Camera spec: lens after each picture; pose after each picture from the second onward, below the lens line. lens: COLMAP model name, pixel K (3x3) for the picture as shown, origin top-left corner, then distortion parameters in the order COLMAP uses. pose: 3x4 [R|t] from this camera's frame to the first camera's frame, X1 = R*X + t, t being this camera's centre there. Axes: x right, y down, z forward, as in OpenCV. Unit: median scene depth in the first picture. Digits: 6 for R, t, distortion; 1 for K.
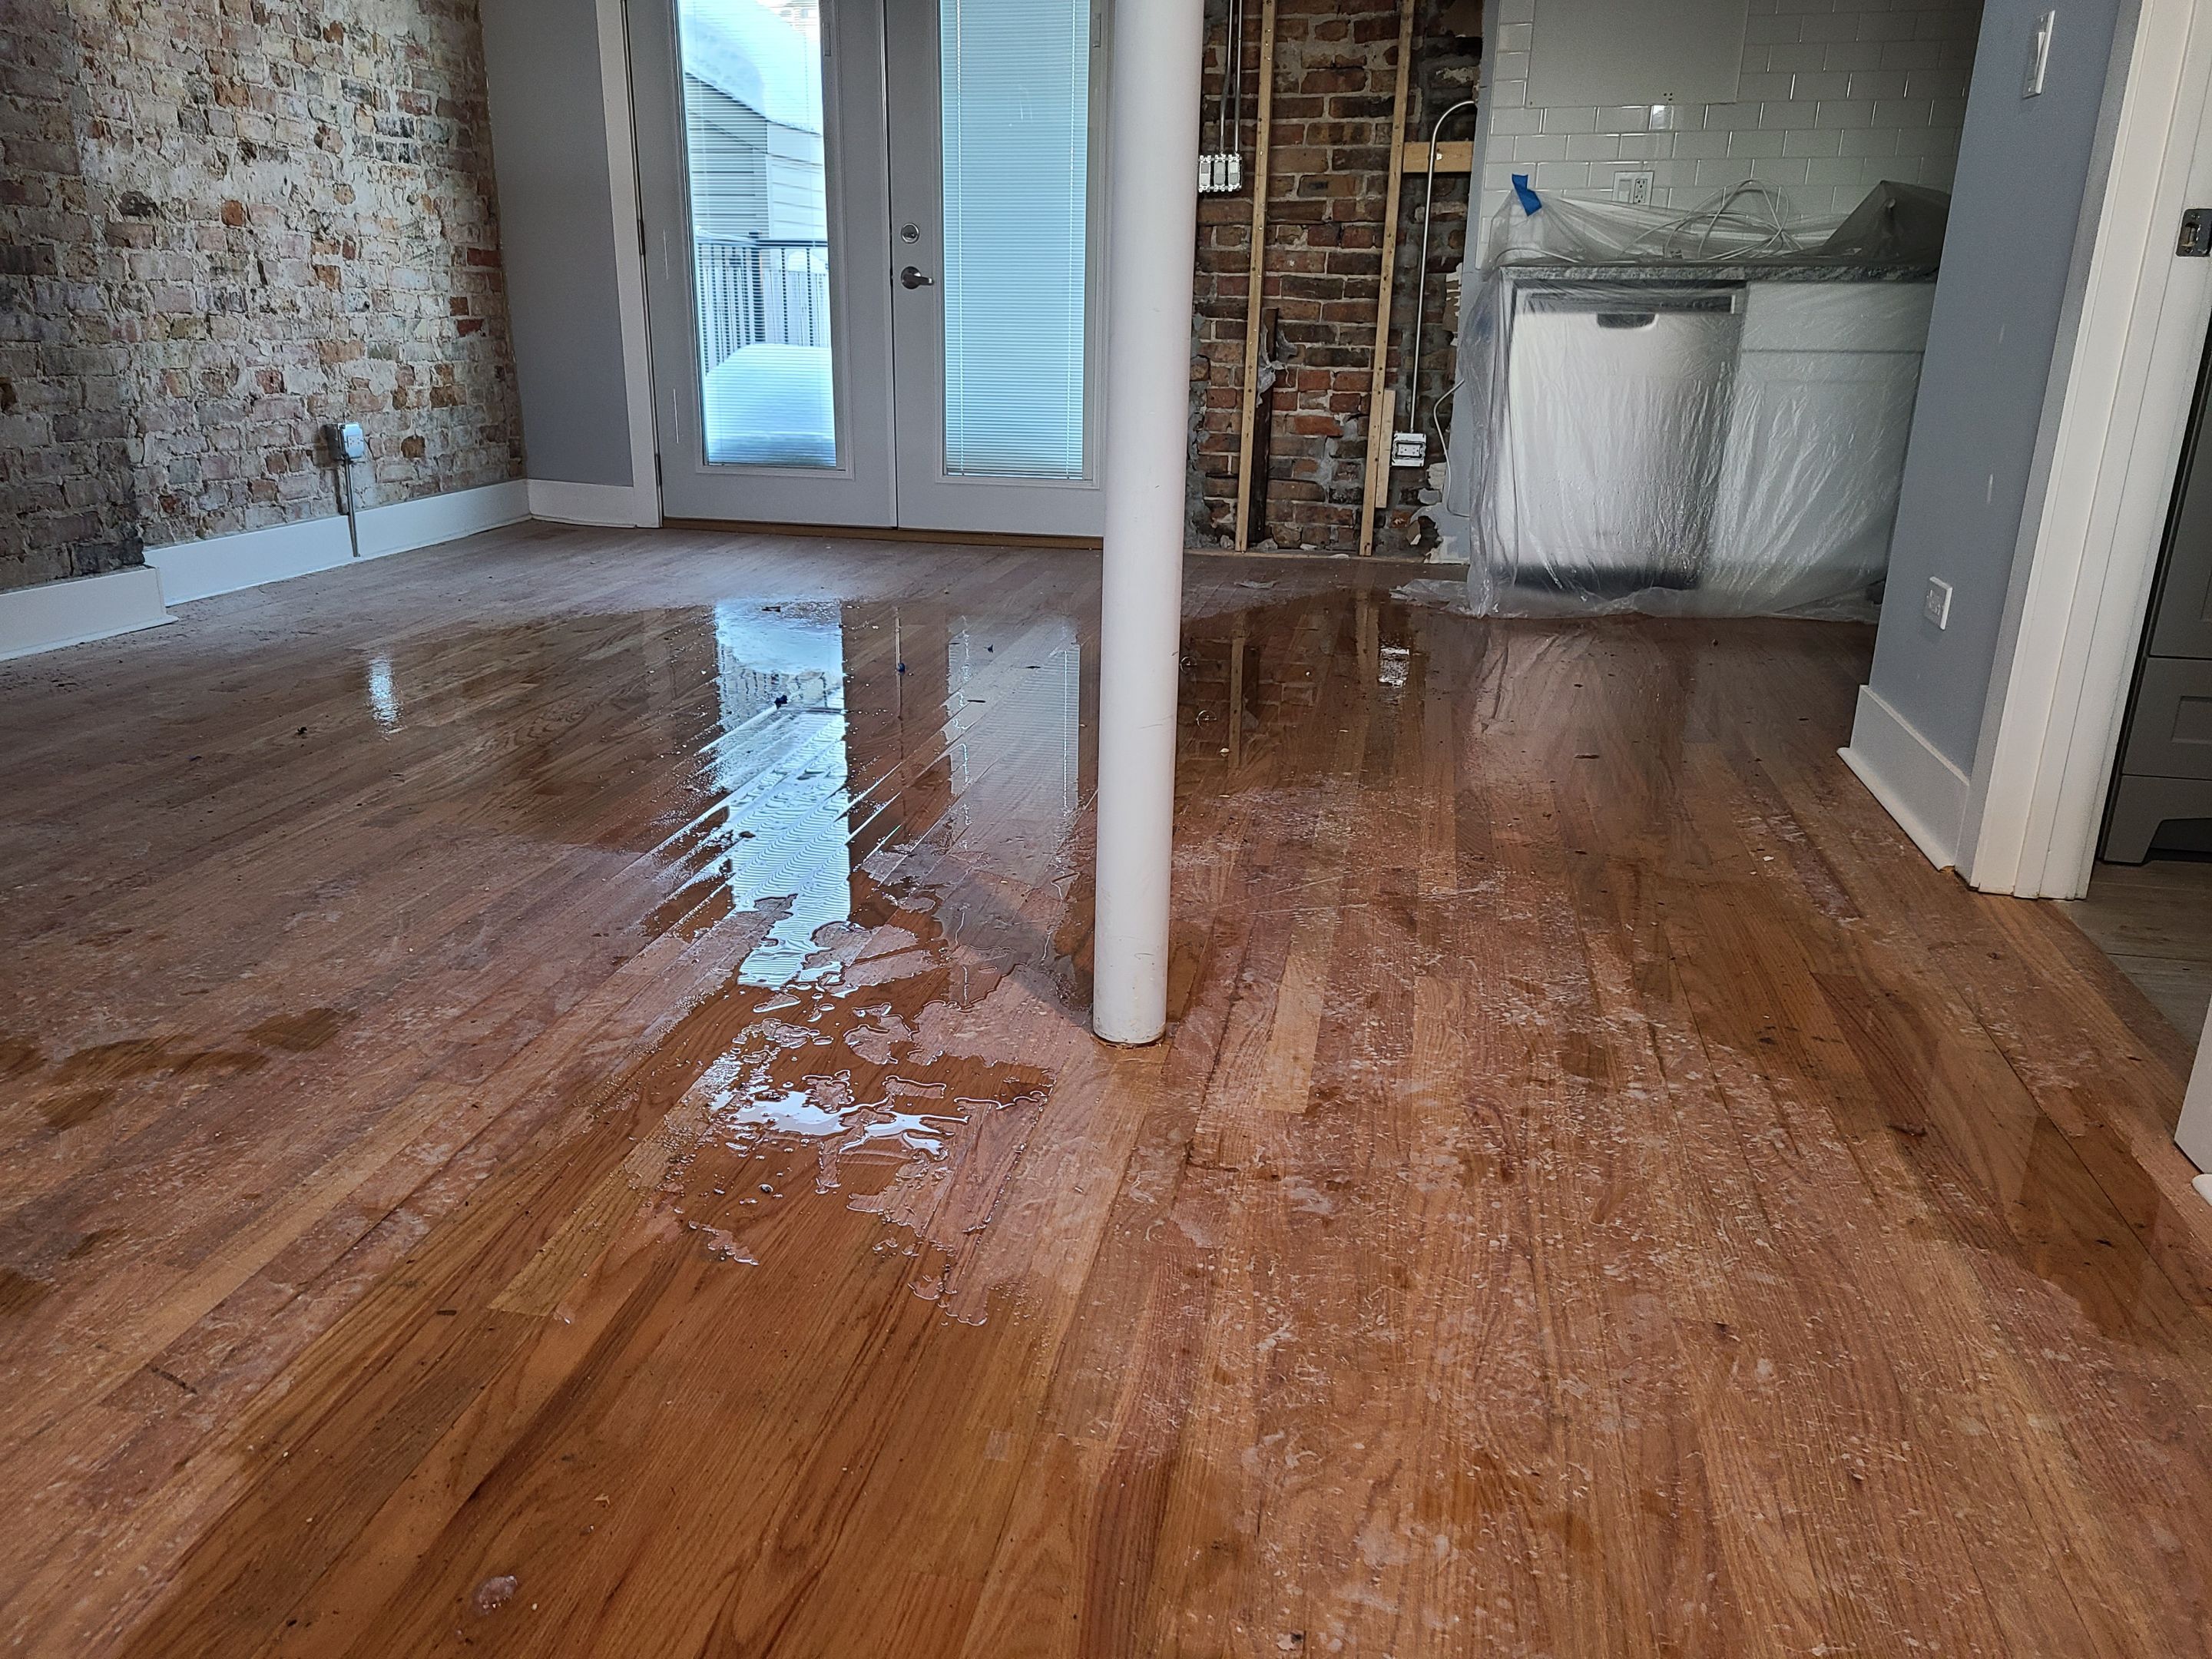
lens RADIAL K [[1661.1, 0, 1085.6], [0, 1661.1, 837.7], [0, 0, 1]] dist [0.058714, -0.042441]
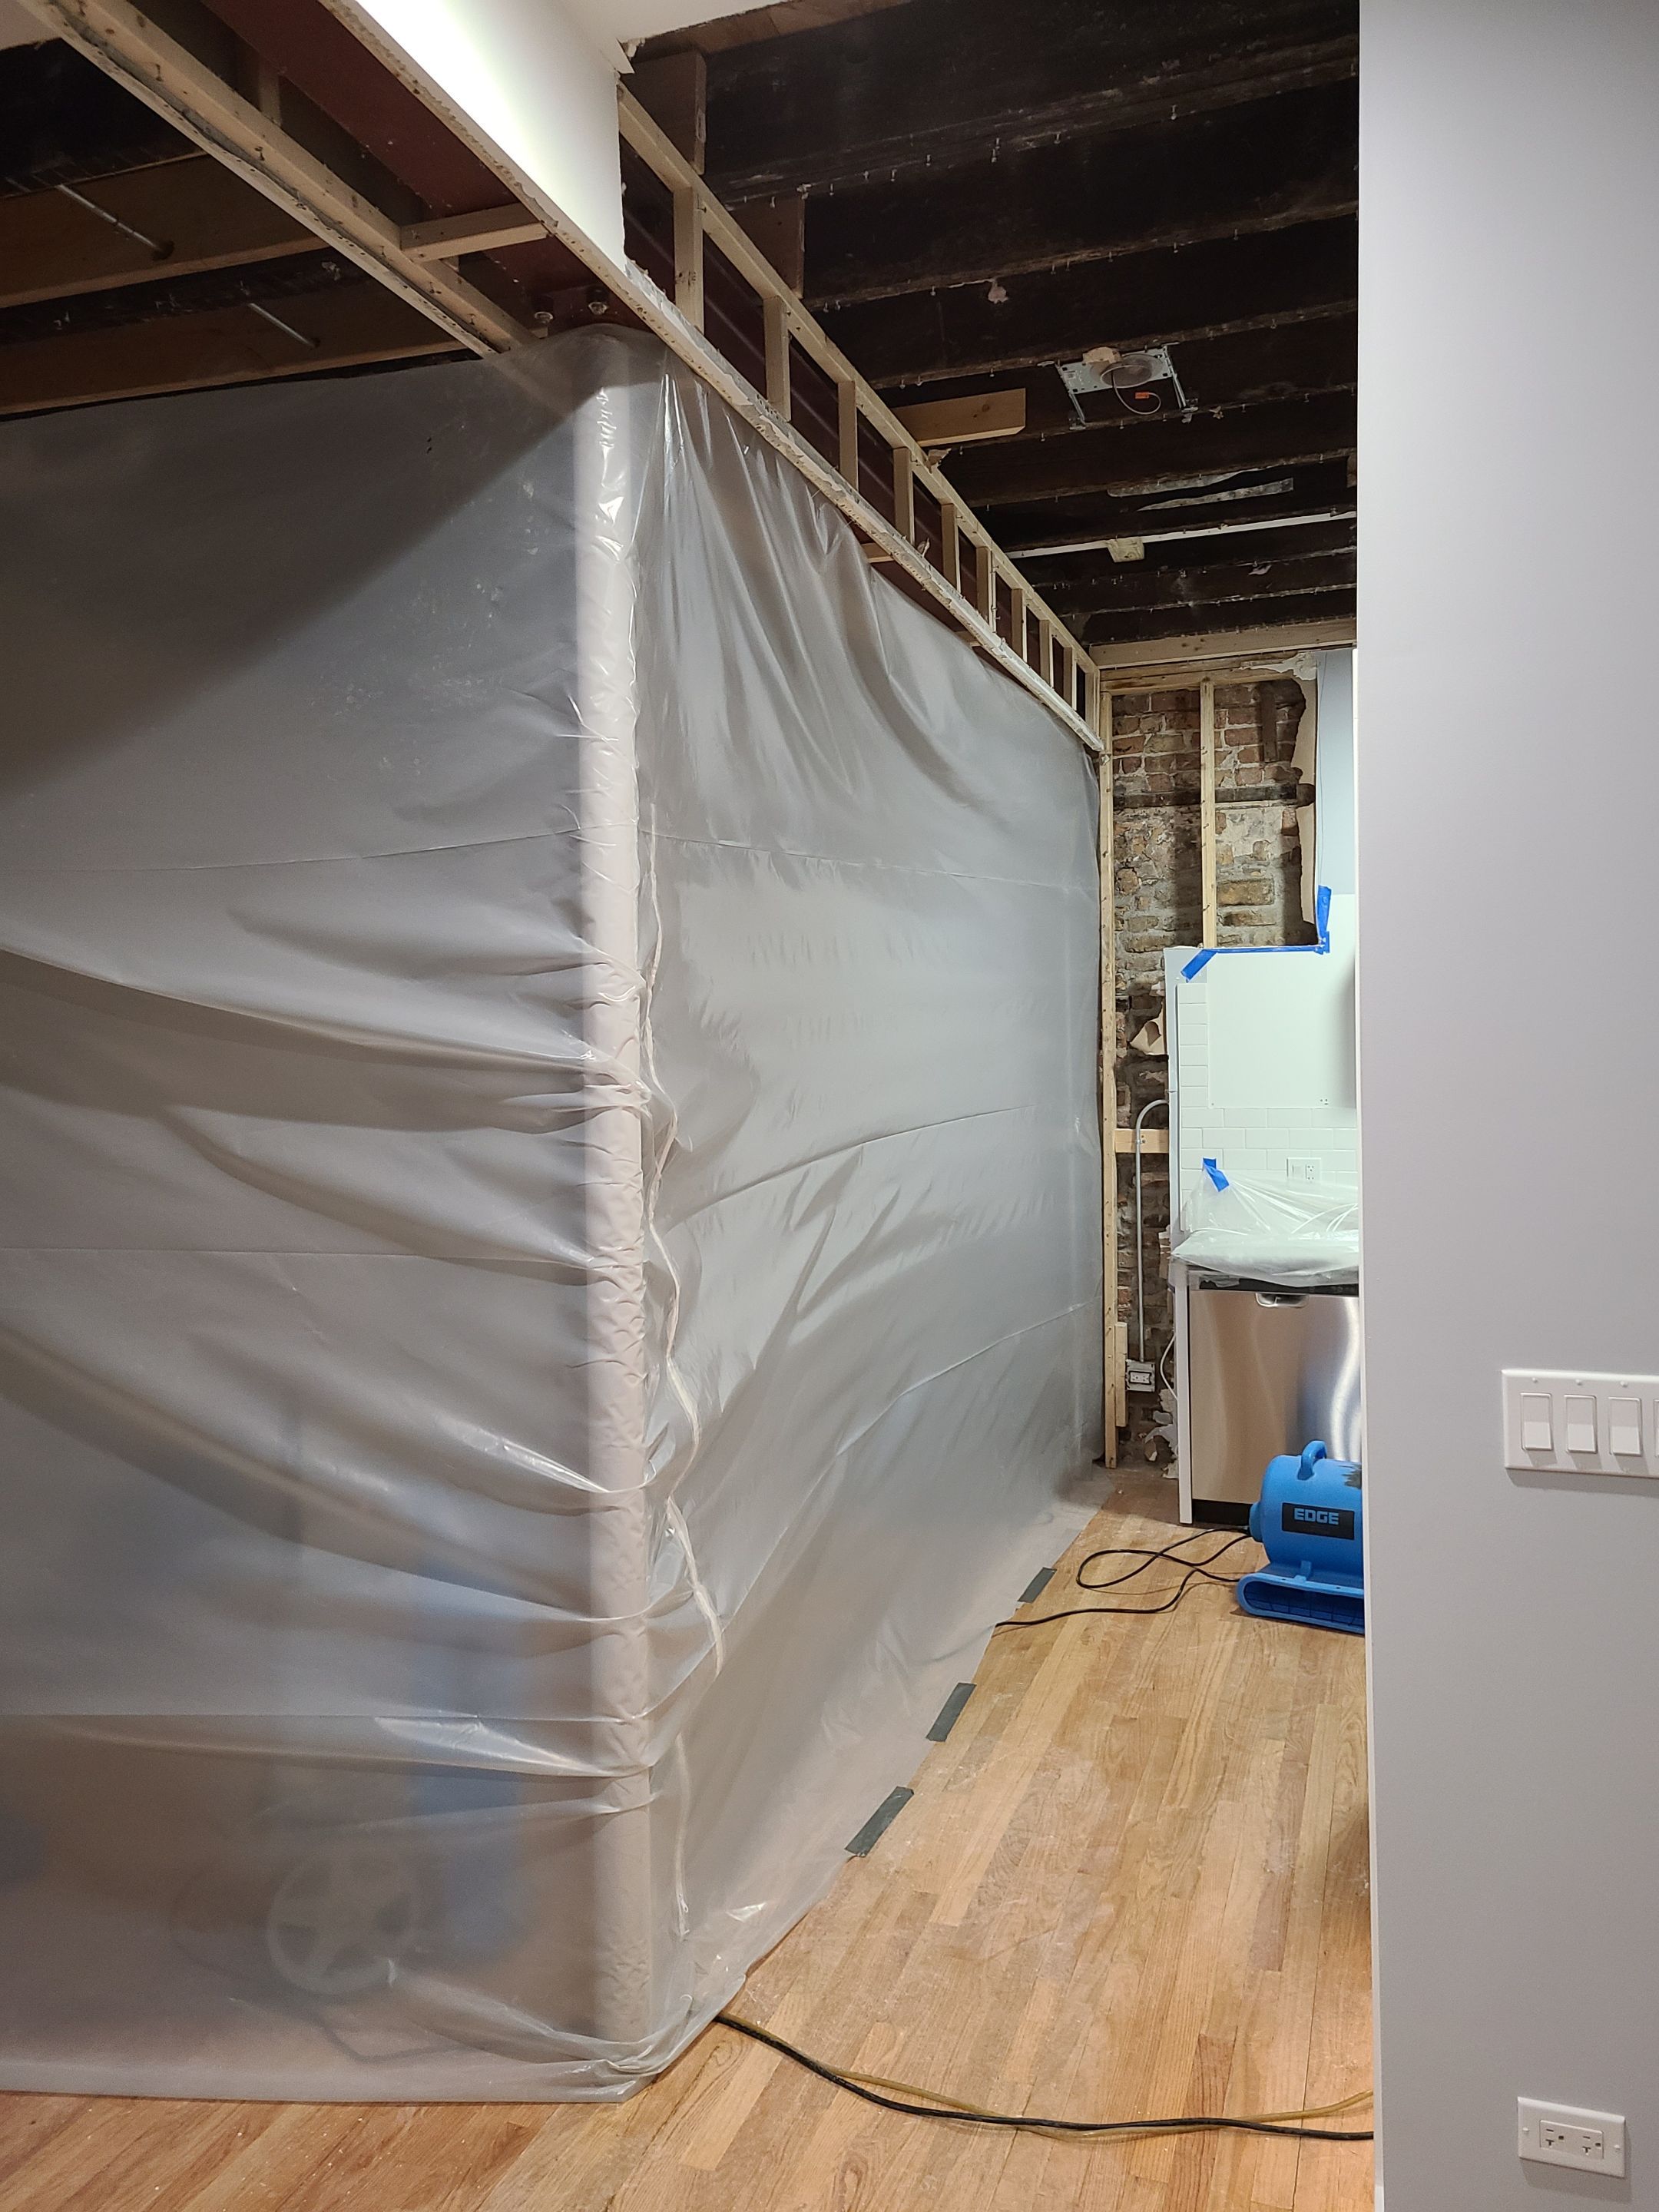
lens RADIAL K [[1661.1, 0, 801.4], [0, 1661.1, 1050.0], [0, 0, 1]] dist [0.058714, -0.042441]
pose [[0.987760, -0.026868, -0.153651, 0.153261], [-0.021553, 0.952094, -0.305045, -0.096596], [0.154486, 0.304623, 0.939861, -0.188055]]
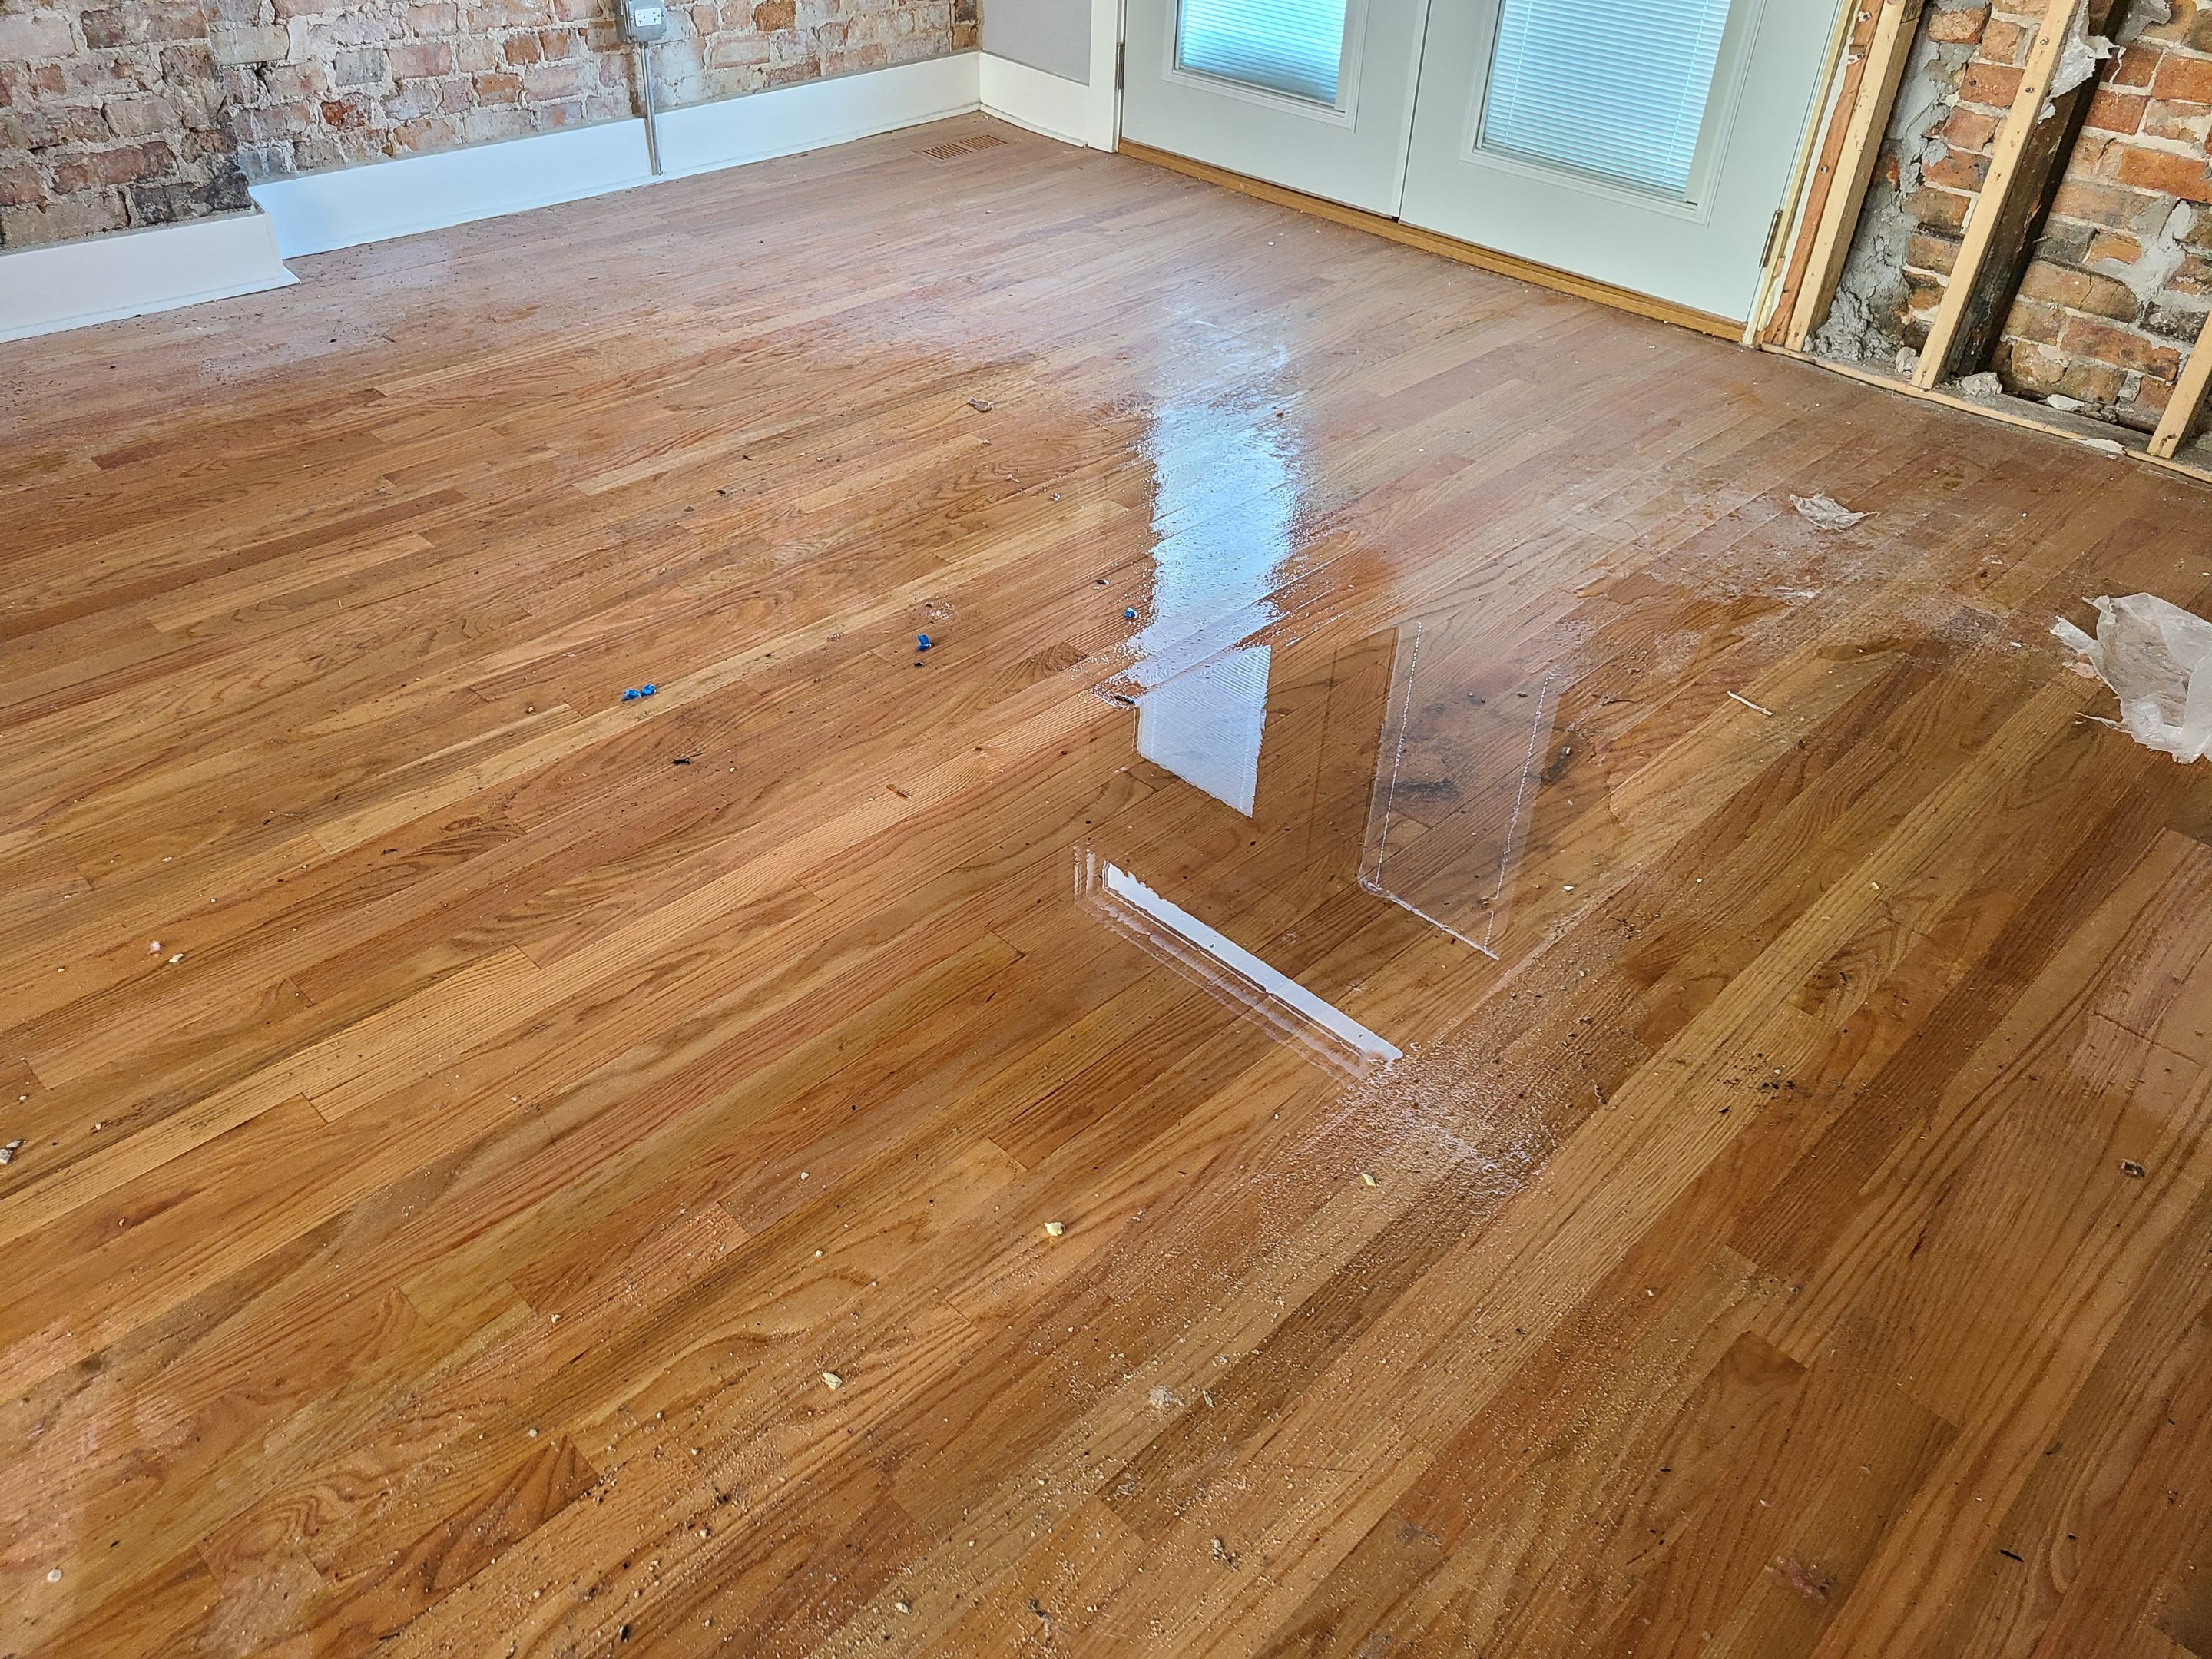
lens RADIAL K [[1672.7, 0, 1079.7], [0, 1672.7, 821.8], [0, 0, 1]] dist [0.065585, -0.045720]
pose [[0.832196, 0.338304, -0.439317, 0.172080], [-0.186852, 0.917064, 0.352250, -0.203560], [0.522050, -0.211054, 0.826390, 0.389882]]
